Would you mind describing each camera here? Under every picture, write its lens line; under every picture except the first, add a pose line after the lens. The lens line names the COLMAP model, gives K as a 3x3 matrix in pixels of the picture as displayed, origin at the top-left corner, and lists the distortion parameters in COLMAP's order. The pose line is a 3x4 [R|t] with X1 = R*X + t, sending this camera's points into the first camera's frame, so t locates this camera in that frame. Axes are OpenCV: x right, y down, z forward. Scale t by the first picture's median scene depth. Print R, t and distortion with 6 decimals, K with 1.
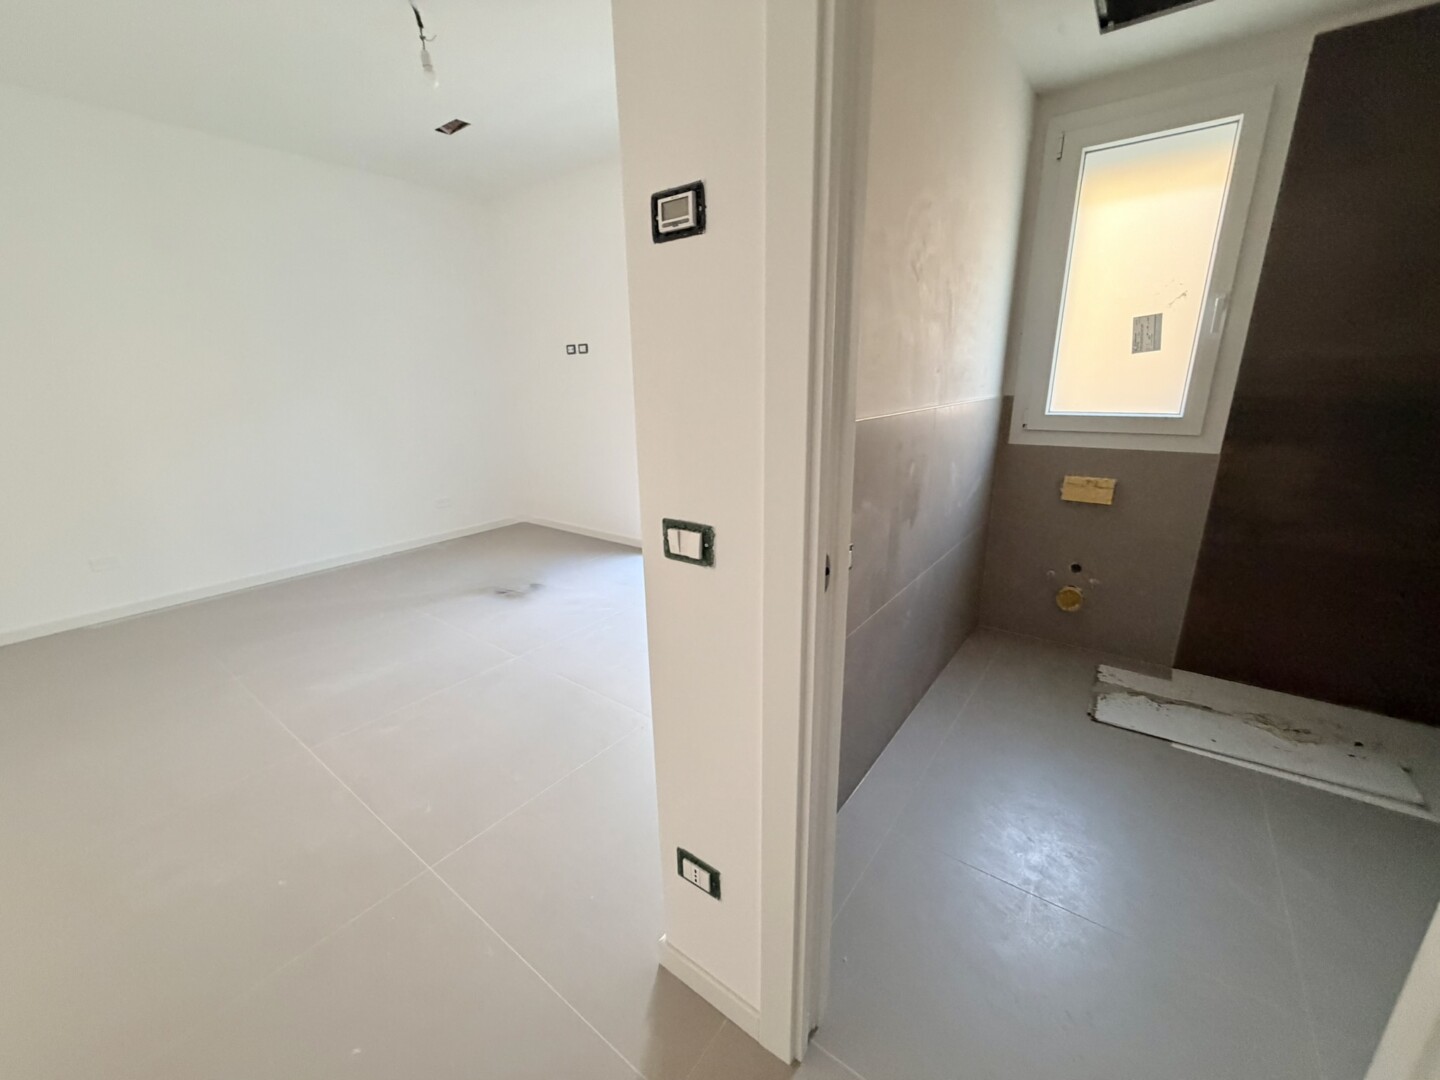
lens RADIAL K [[577.4, 0, 720.0], [0, 577.4, 540.0], [0, 0, 1]] dist [0.000274, -0.000183]
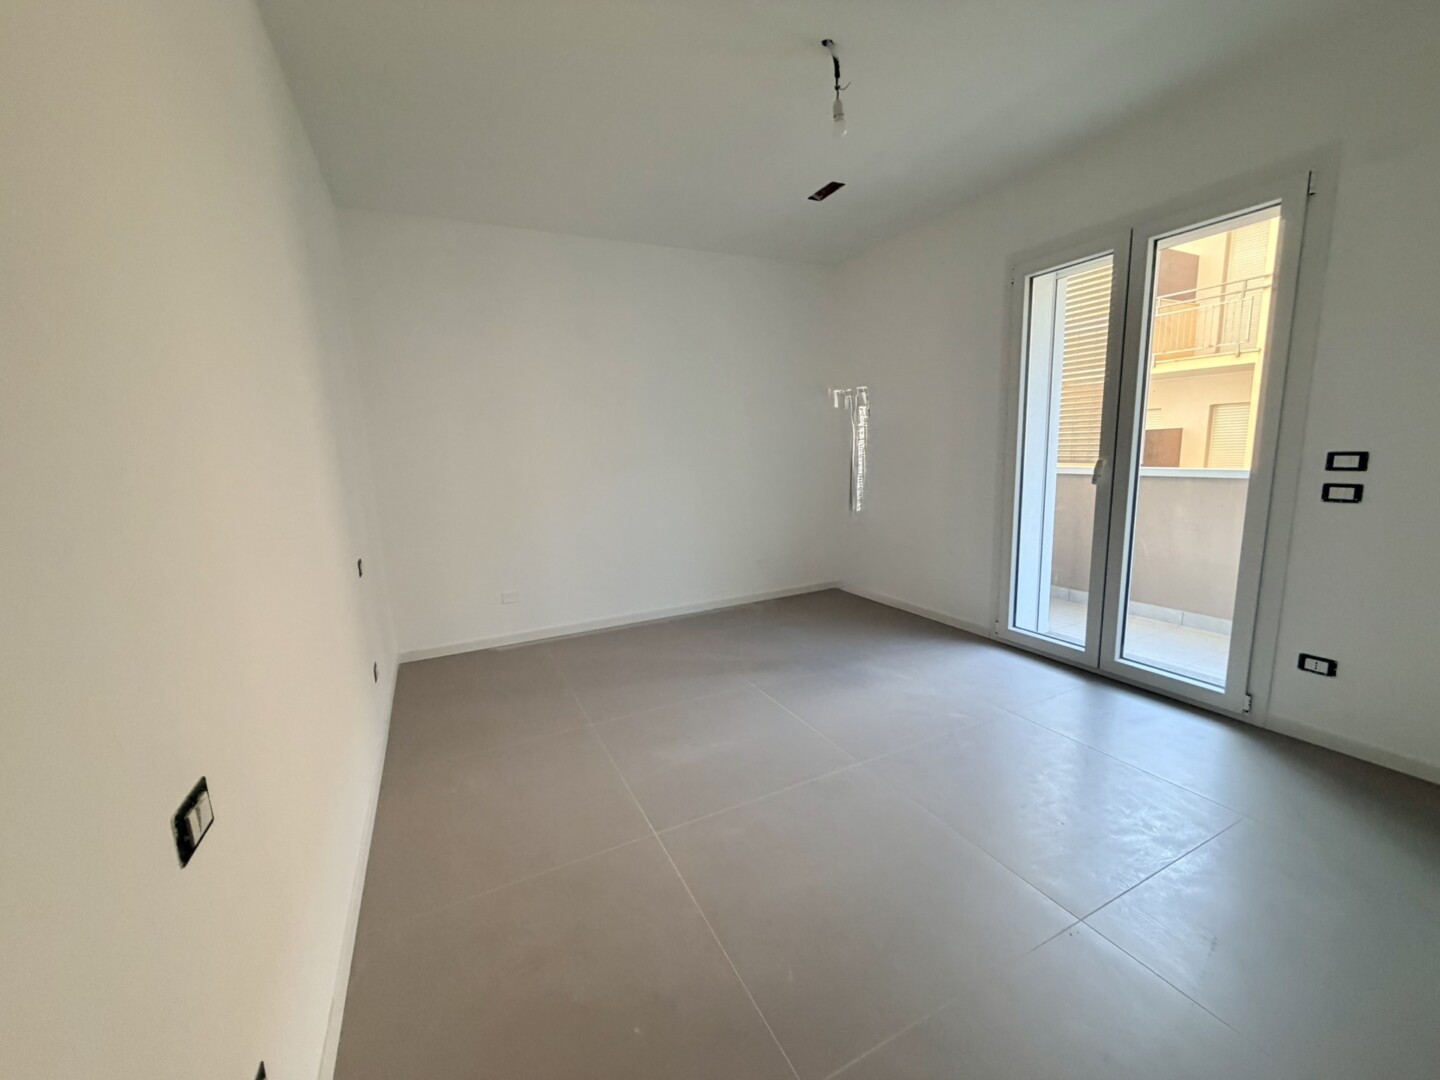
lens RADIAL K [[577.4, 0, 720.0], [0, 577.4, 540.0], [0, 0, 1]] dist [0.000274, -0.000183]
pose [[0.894466, 0.055075, -0.443731, -0.155501], [-0.099114, 0.992119, -0.076651, -0.030569], [0.436013, 0.112542, 0.892876, 0.107246]]
